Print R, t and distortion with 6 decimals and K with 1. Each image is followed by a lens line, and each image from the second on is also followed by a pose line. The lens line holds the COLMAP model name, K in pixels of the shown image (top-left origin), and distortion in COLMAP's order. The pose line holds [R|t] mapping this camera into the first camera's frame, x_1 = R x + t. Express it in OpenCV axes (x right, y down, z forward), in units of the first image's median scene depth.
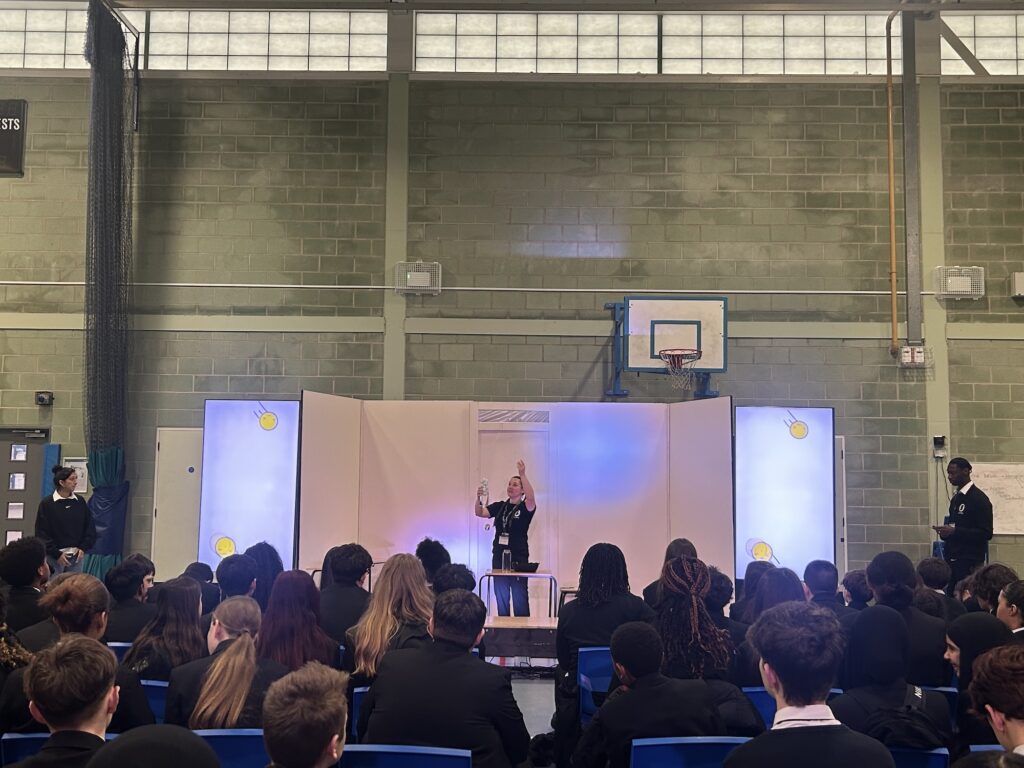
lens RADIAL K [[1056.9, 0, 512.3], [0, 1056.9, 377.8], [0, 0, 1]] dist [0.058184, 0.000000]
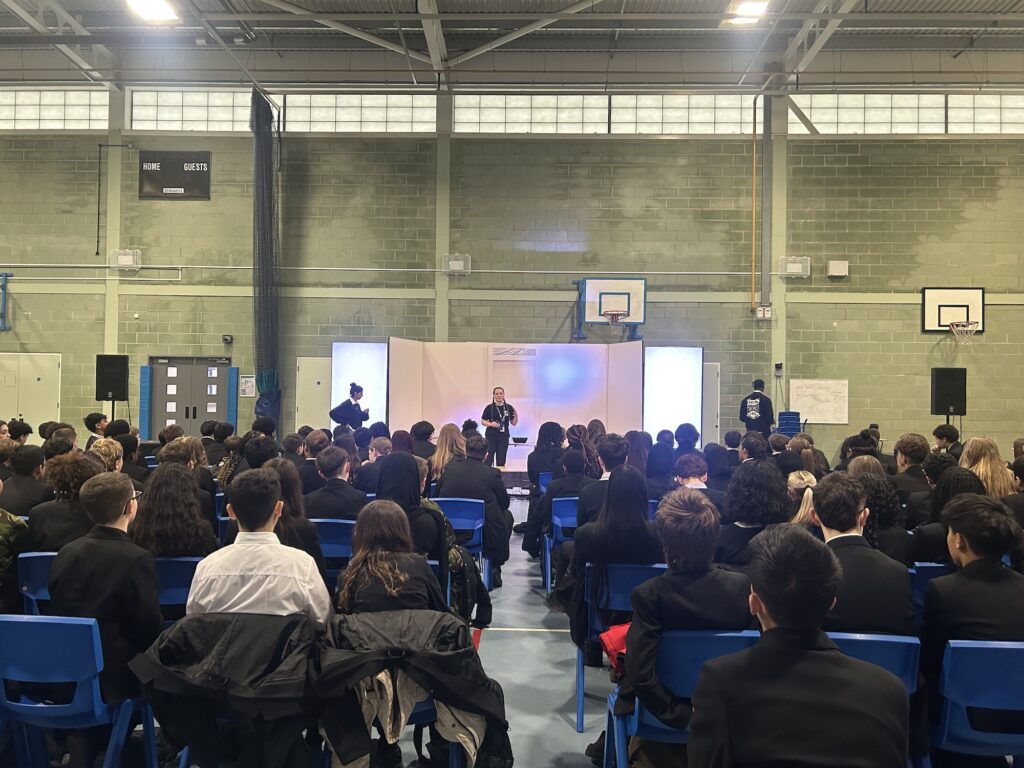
lens RADIAL K [[779.2, 0, 508.2], [0, 779.2, 382.6], [0, 0, 1]] dist [0.011826, 0.002122]
pose [[0.999795, 0.001714, -0.020194, 0.013849], [-0.000006, 0.996443, 0.084270, -0.015693], [0.020267, -0.084252, 0.996238, -0.193493]]
